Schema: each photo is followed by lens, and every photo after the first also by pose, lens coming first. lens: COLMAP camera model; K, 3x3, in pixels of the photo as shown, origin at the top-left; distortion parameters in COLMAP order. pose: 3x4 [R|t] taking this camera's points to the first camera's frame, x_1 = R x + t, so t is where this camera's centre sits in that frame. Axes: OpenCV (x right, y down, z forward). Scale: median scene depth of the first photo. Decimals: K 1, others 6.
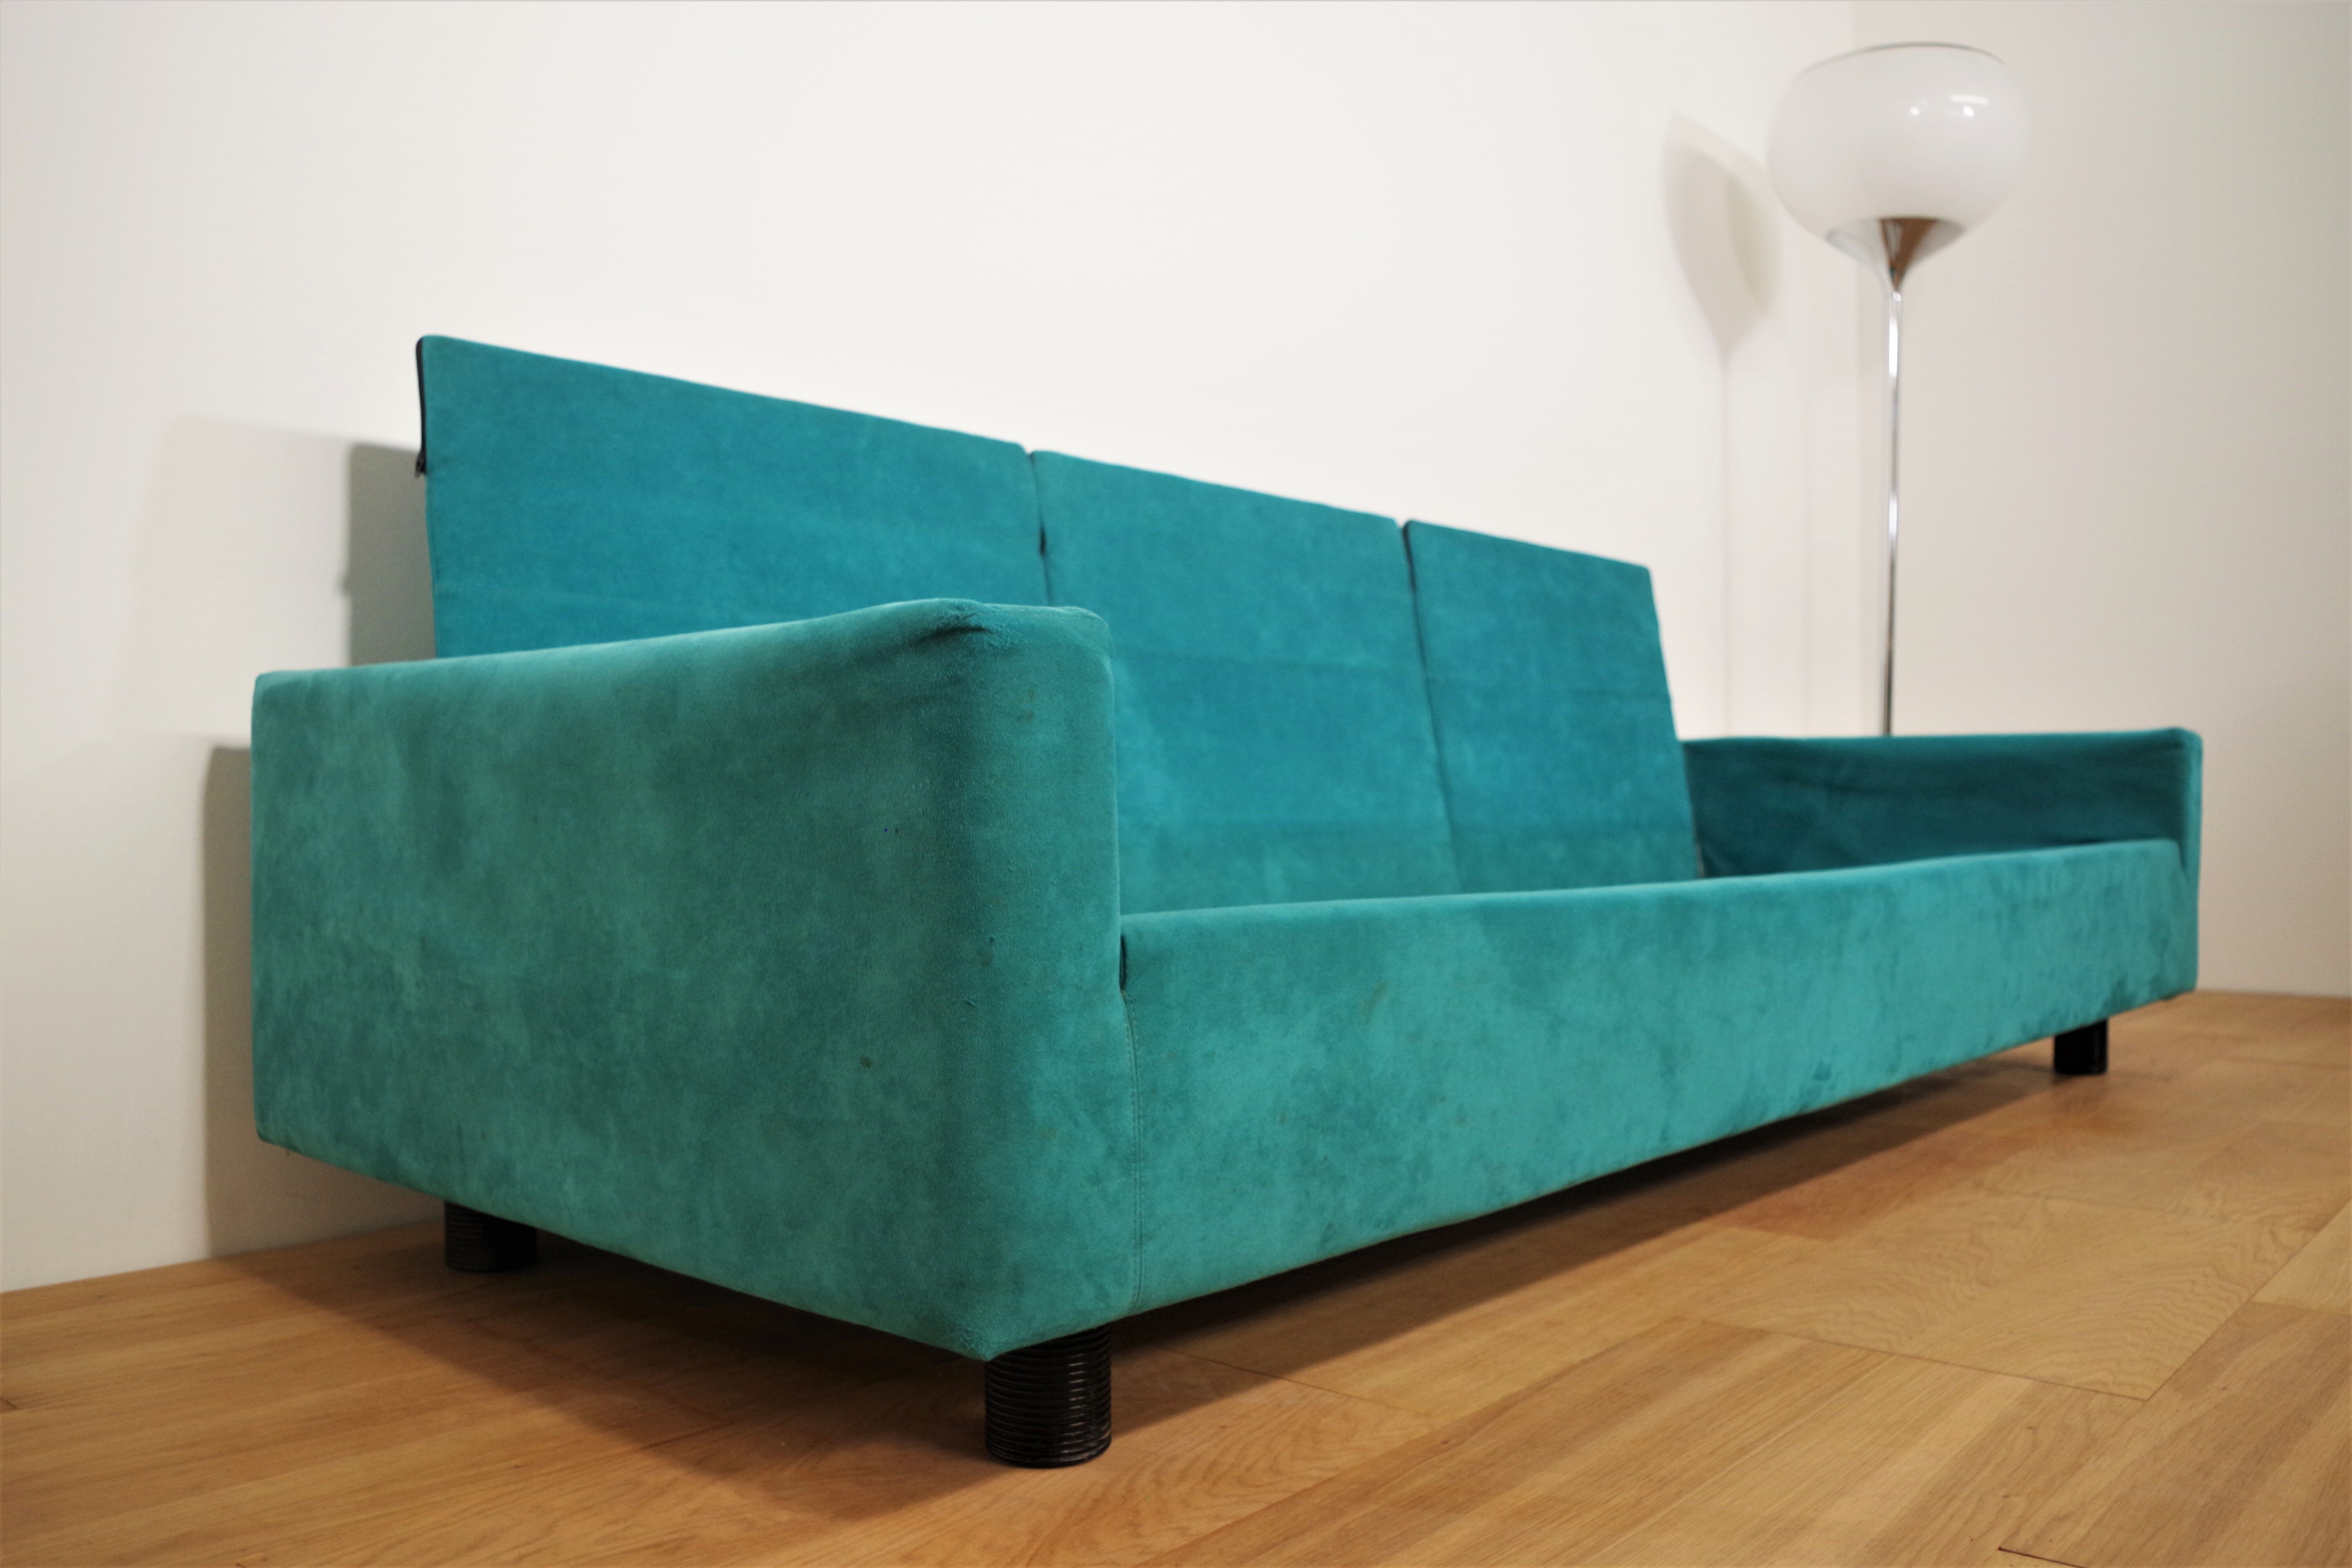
lens RADIAL K [[1922.3, 0, 1176.0], [0, 1922.3, 784.0], [0, 0, 1]] dist [-0.090073, 0.004144]
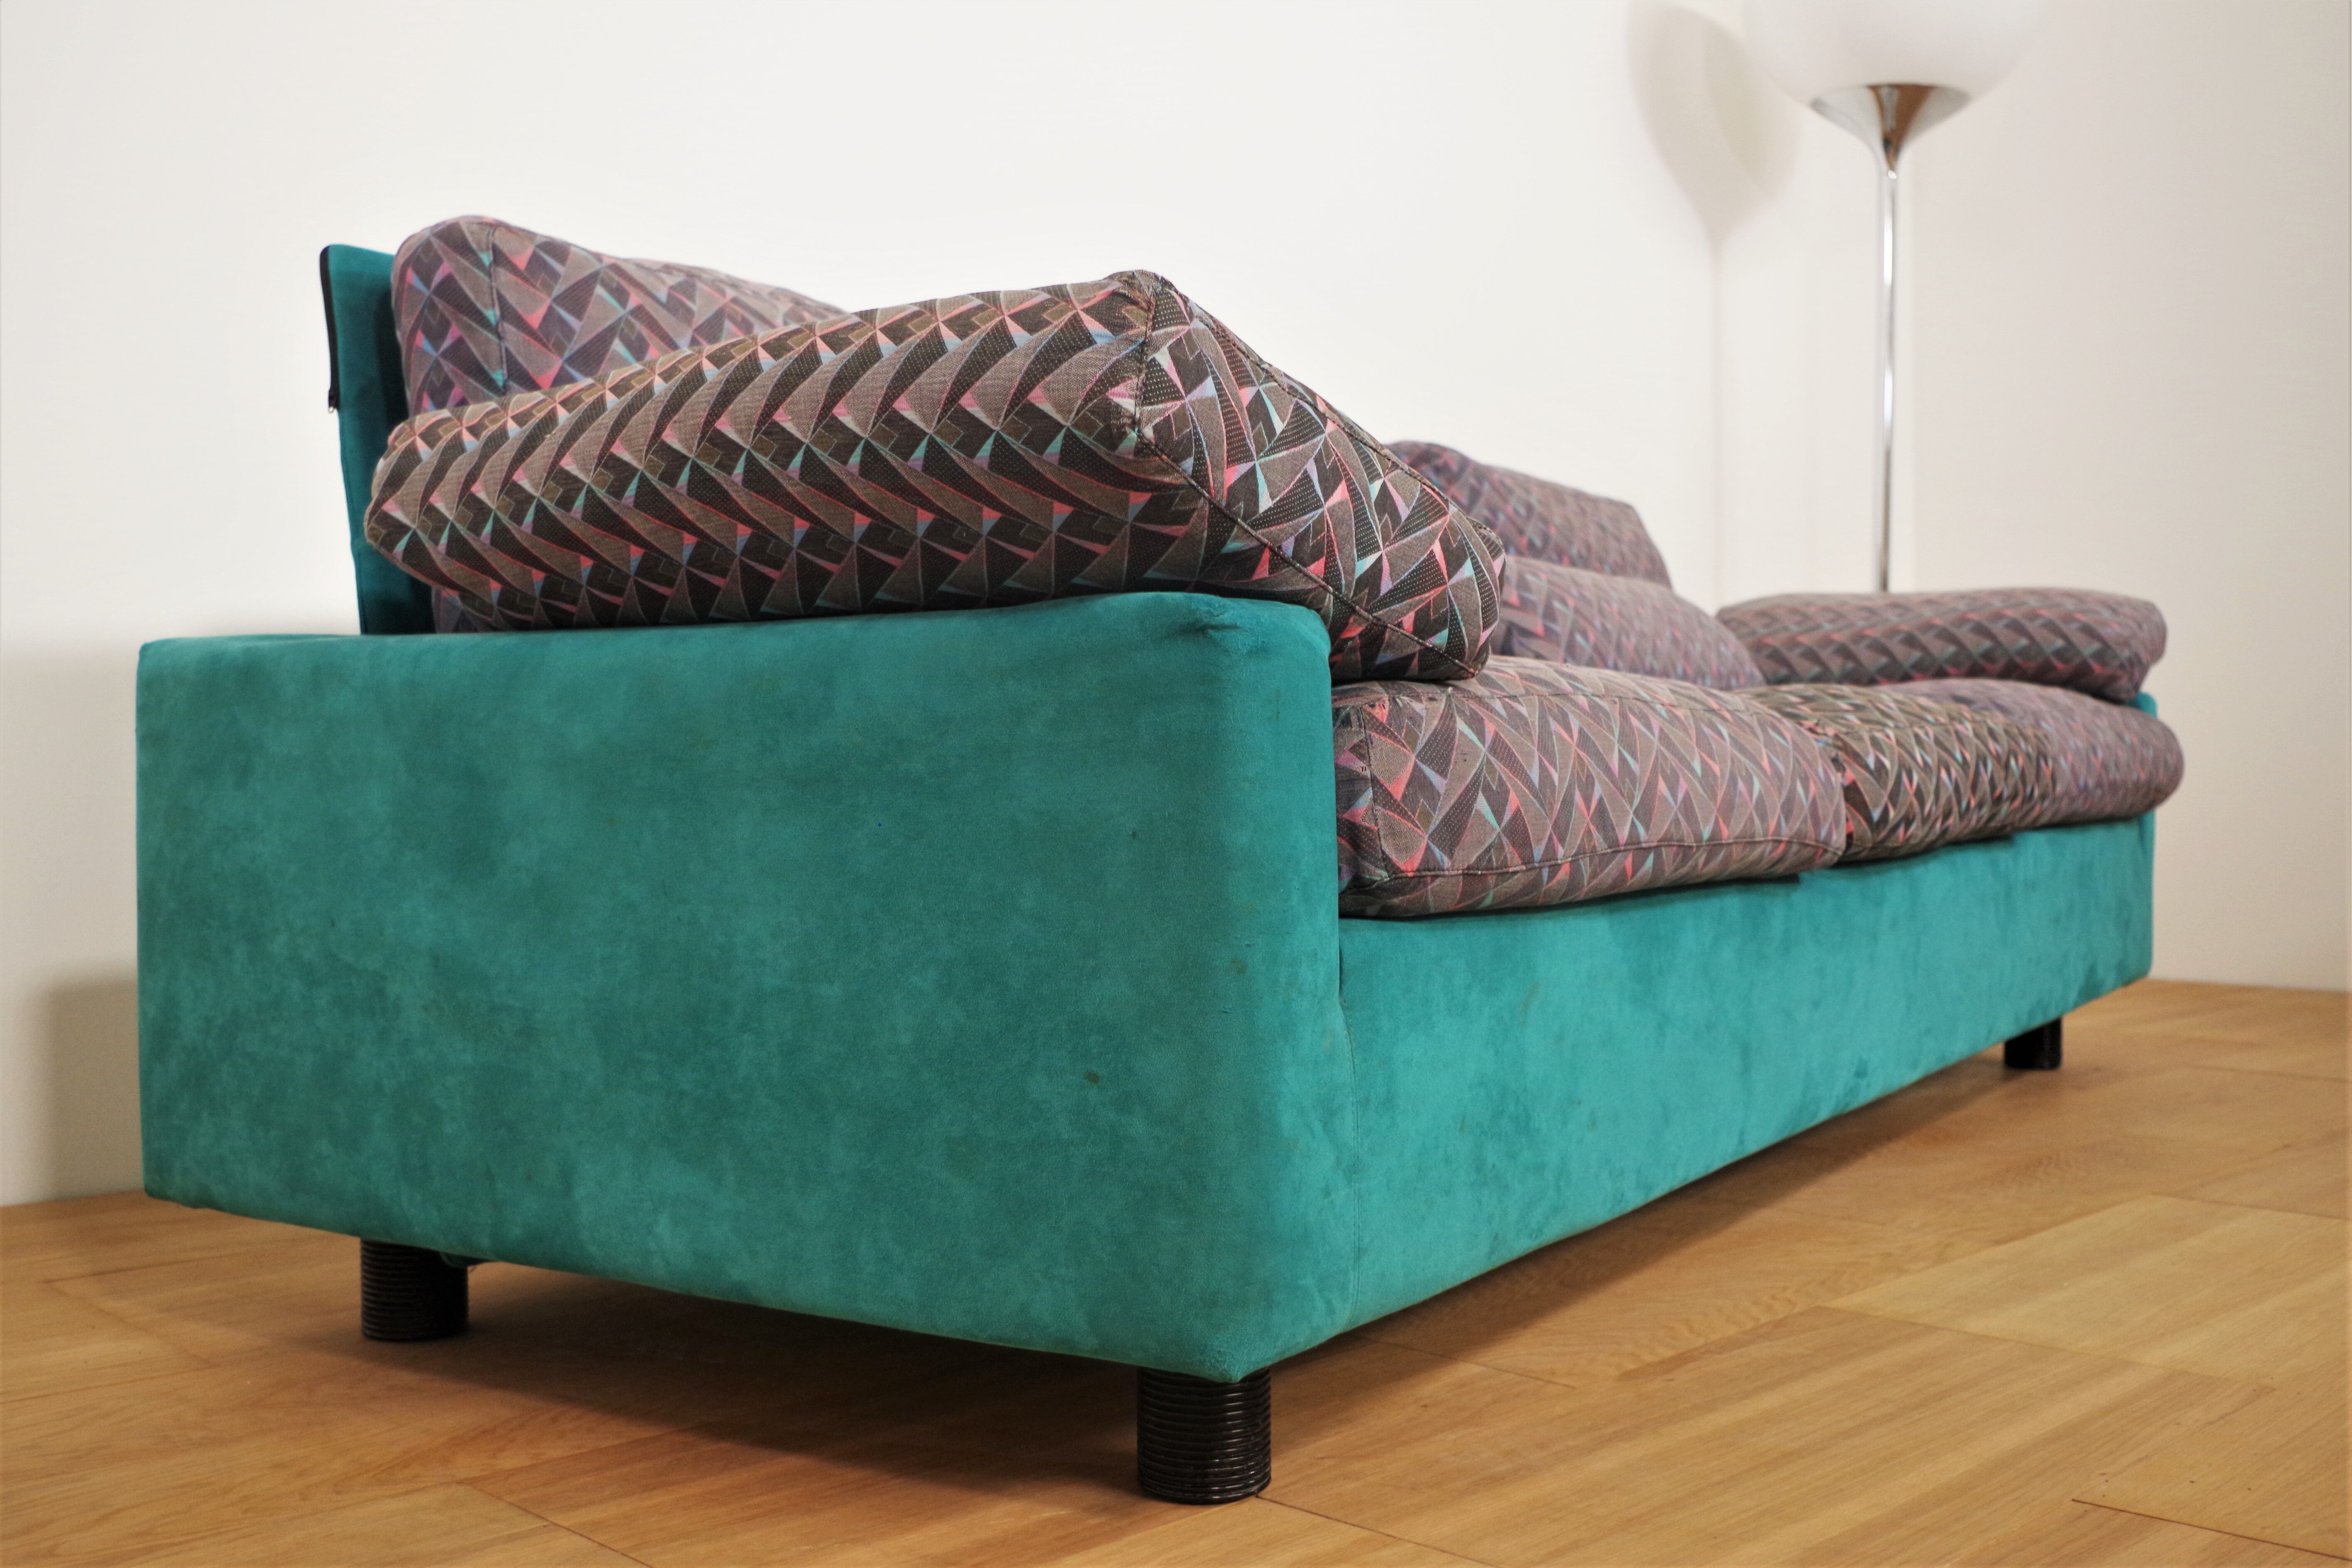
lens RADIAL K [[2401.2, 0, 1176.0], [0, 2401.2, 784.0], [0, 0, 1]] dist [-0.014880, -0.384260]
pose [[0.986354, -0.005747, 0.164537, -0.268133], [0.002222, 0.999764, 0.021598, -0.022437], [-0.164622, -0.020938, 0.986134, -0.154486]]
